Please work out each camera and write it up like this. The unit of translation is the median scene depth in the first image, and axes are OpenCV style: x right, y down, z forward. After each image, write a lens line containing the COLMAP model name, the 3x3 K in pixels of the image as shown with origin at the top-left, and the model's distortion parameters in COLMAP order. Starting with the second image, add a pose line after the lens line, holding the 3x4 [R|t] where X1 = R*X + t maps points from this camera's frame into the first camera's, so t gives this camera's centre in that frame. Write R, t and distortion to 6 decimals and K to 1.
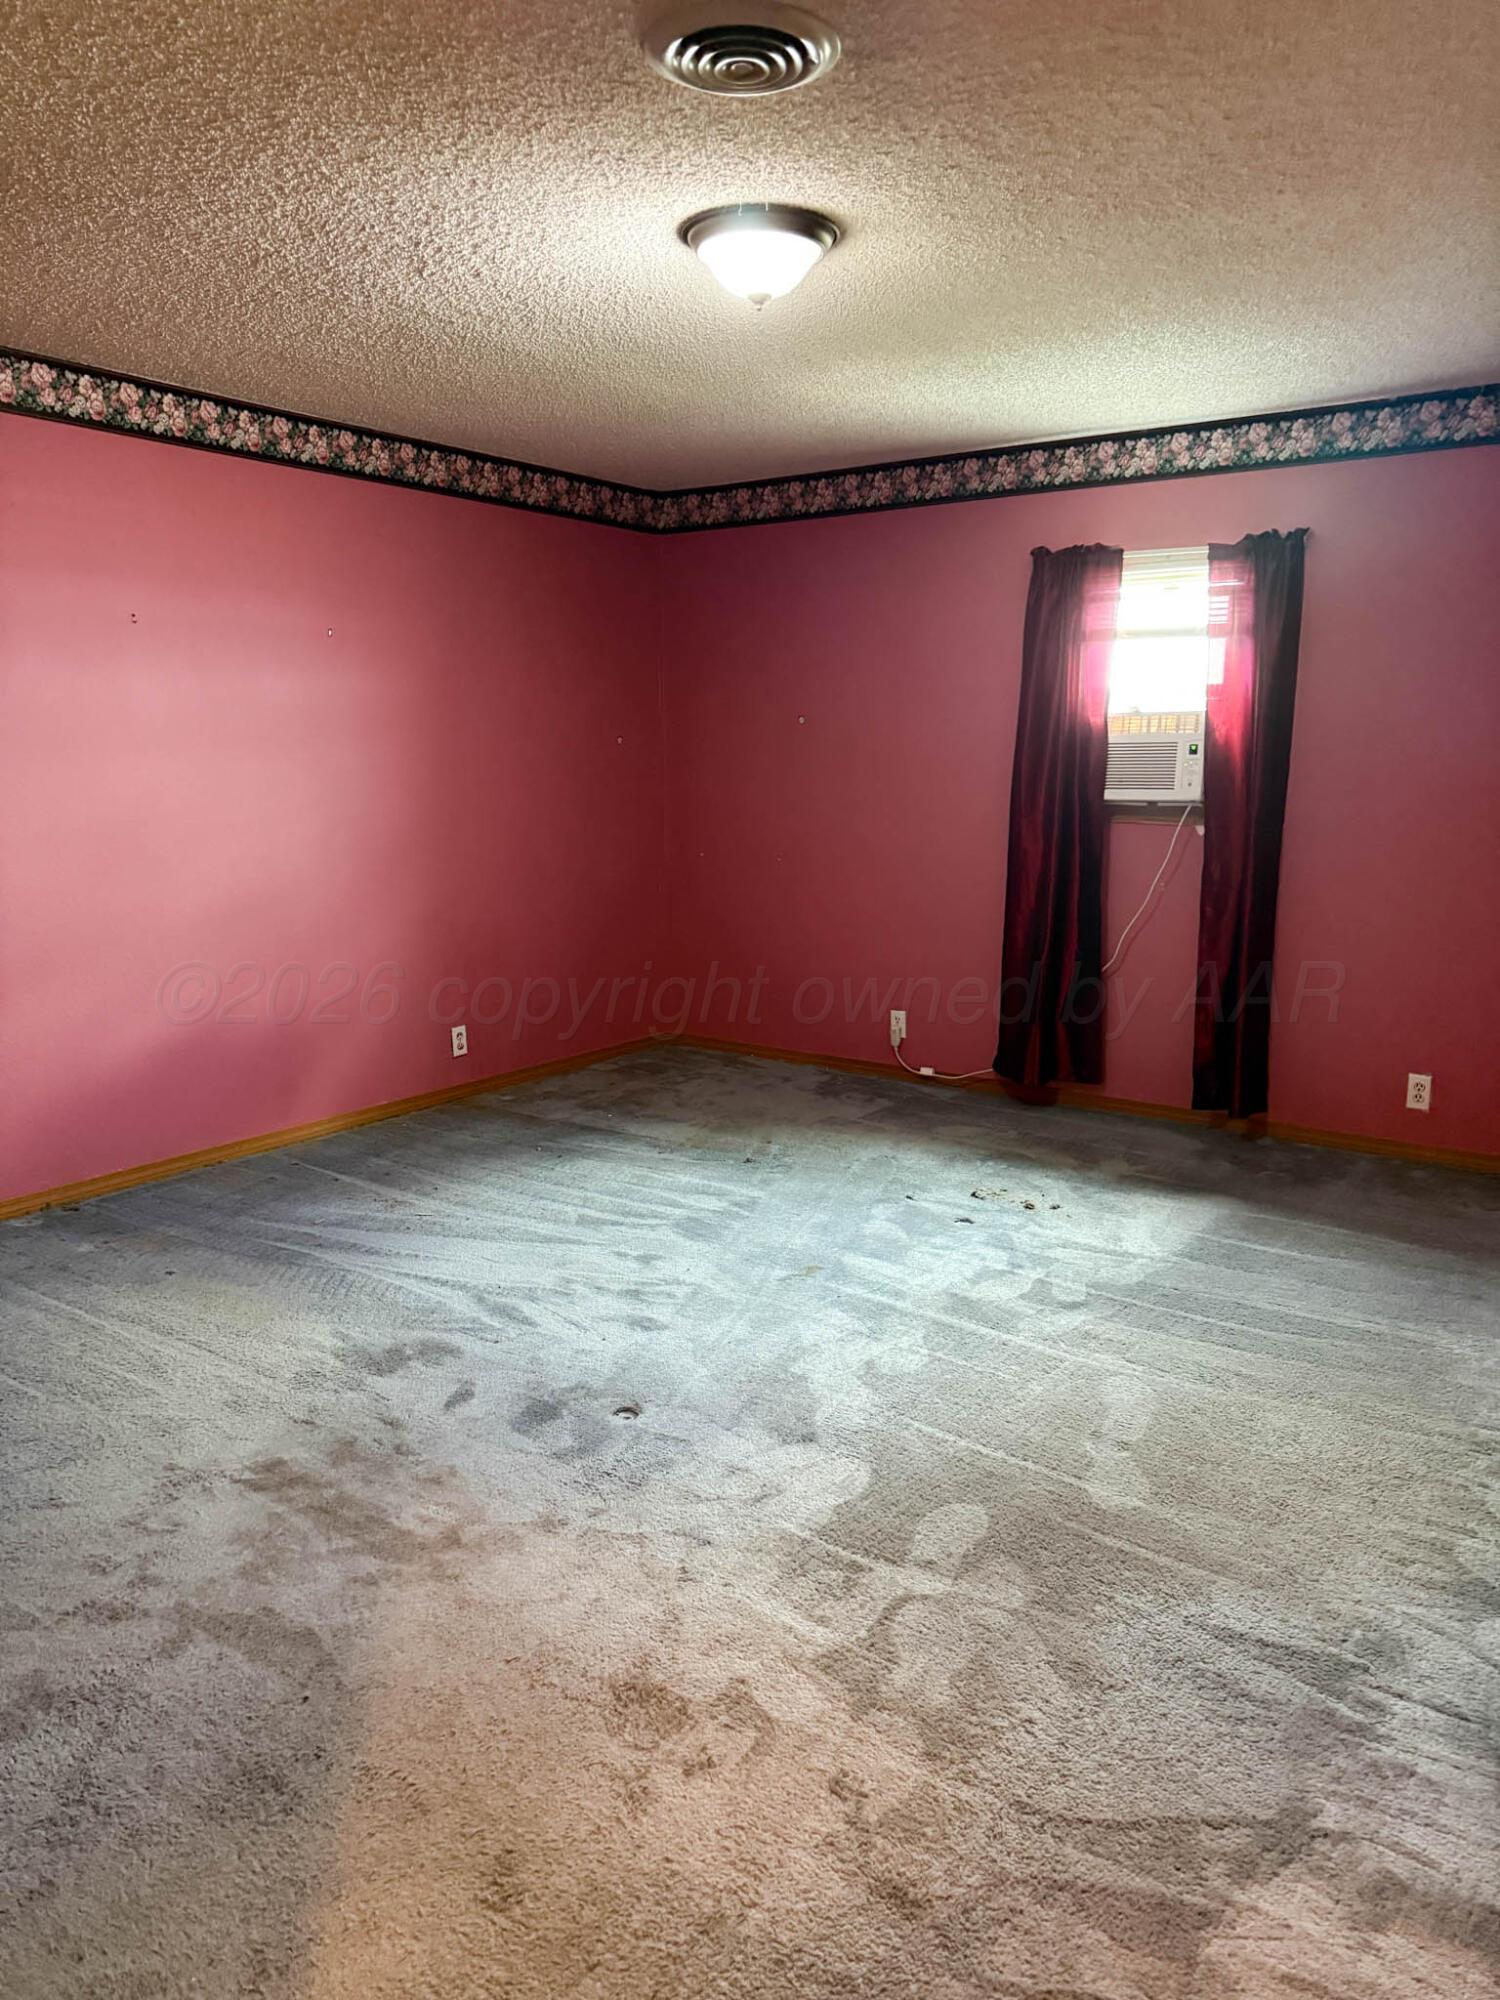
lens RADIAL K [[1391.5, 0, 744.2], [0, 1391.5, 976.9], [0, 0, 1]] dist [0.055196, -0.038761]
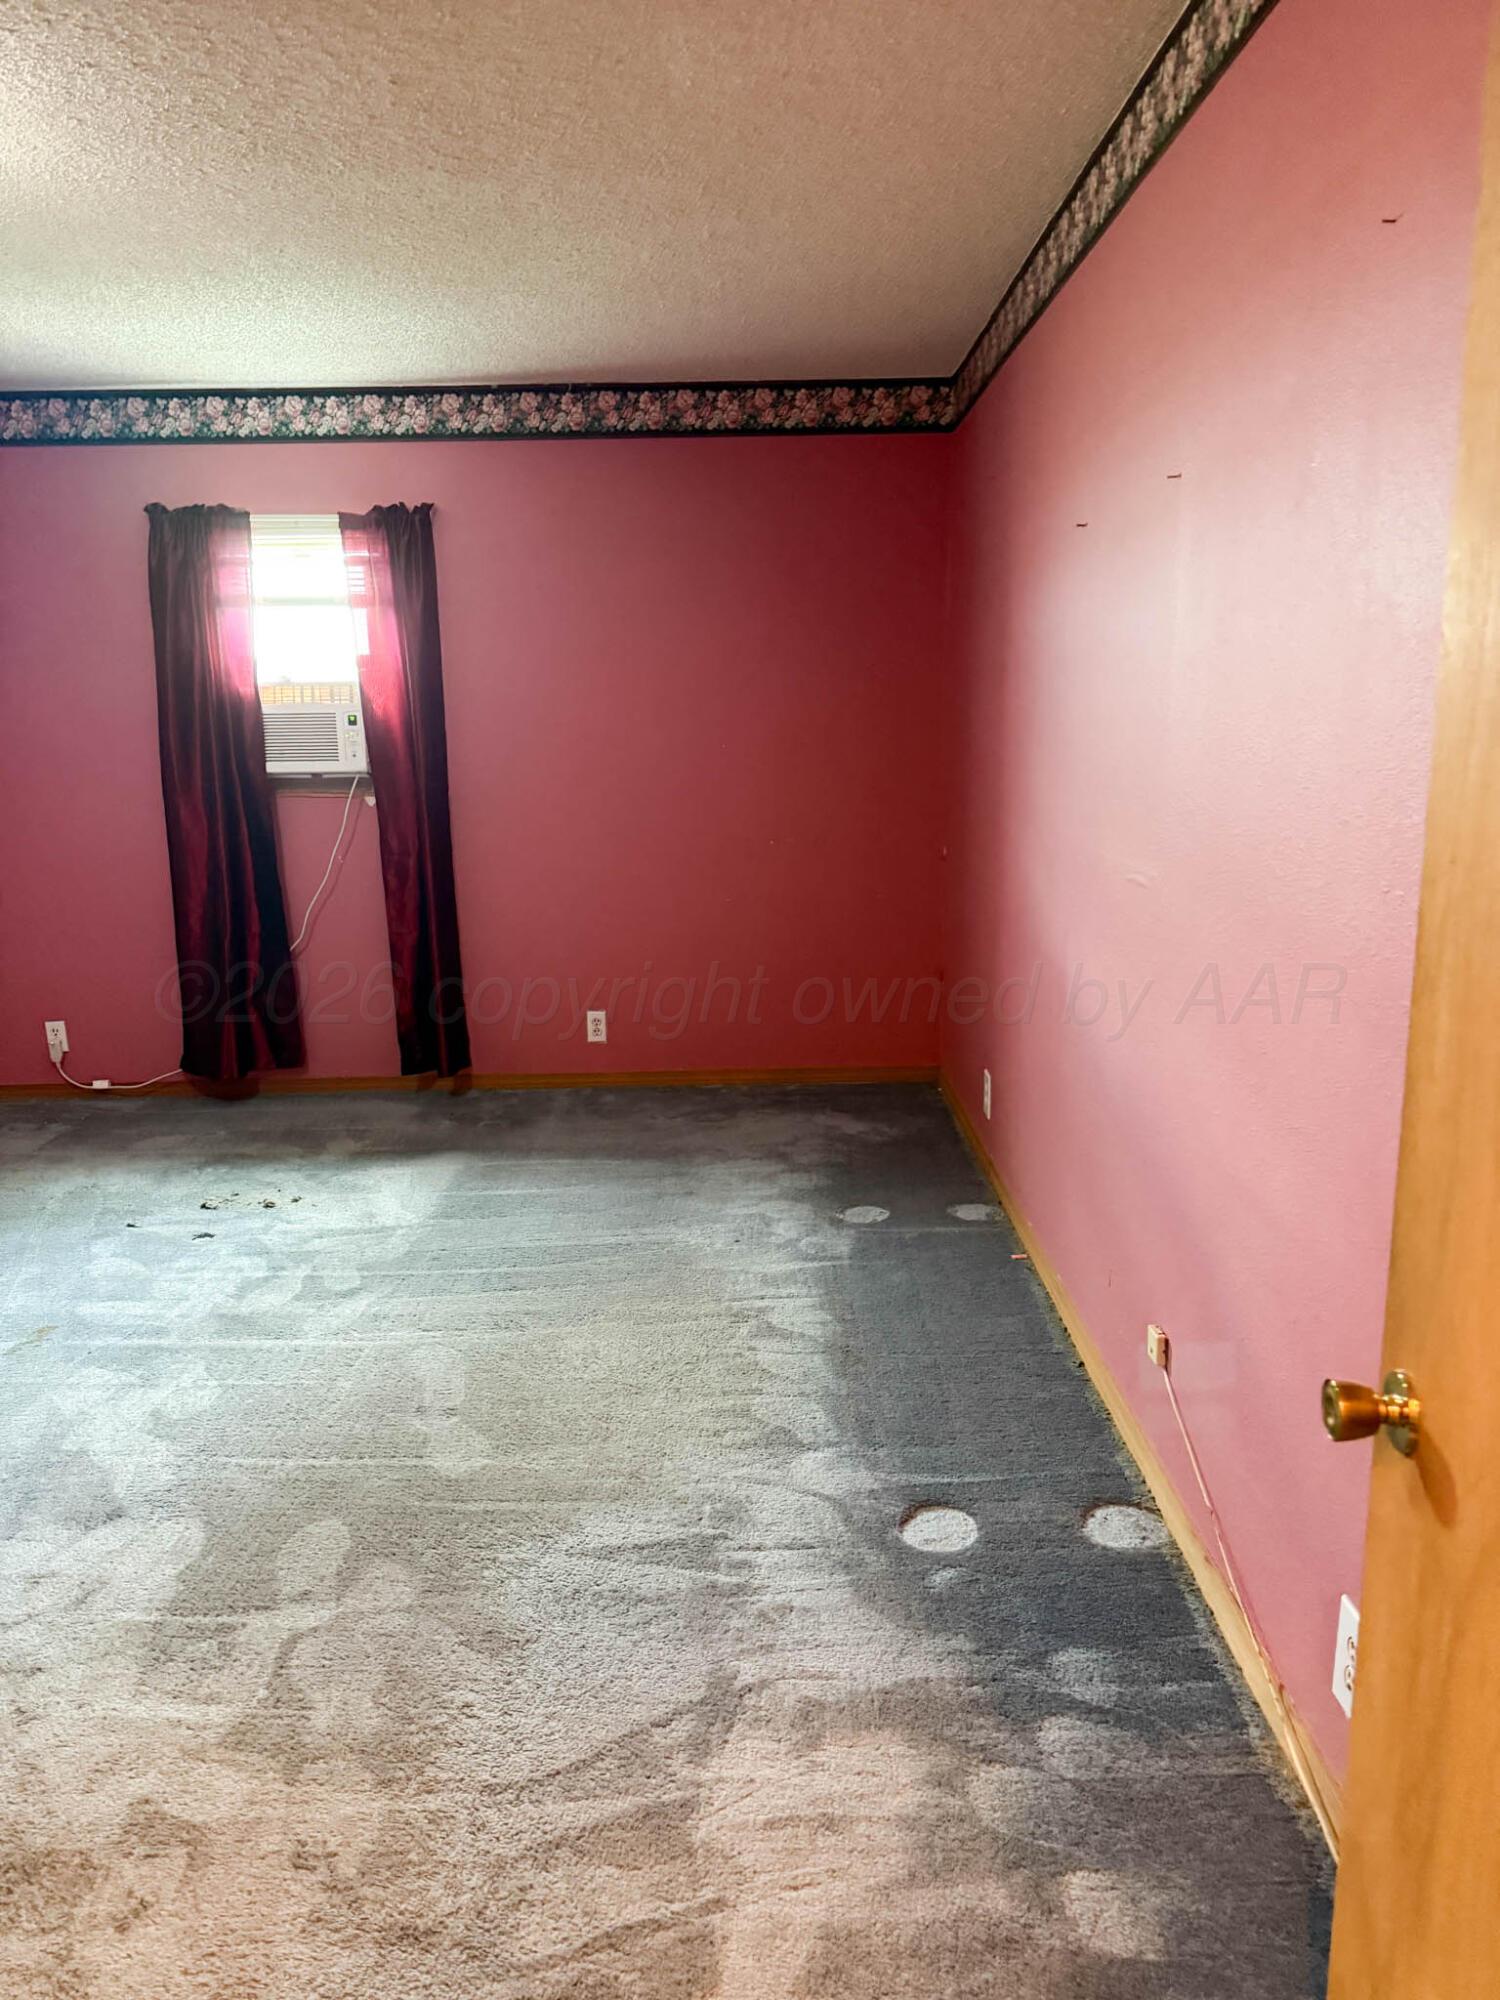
lens RADIAL K [[1419.2, 0, 713.1], [0, 1419.2, 973.8], [0, 0, 1]] dist [0.024423, -0.010121]
pose [[0.825044, -0.122890, 0.551543, -0.106856], [0.115482, 0.992134, 0.048310, -0.004872], [-0.553142, 0.023835, 0.832746, 0.048475]]
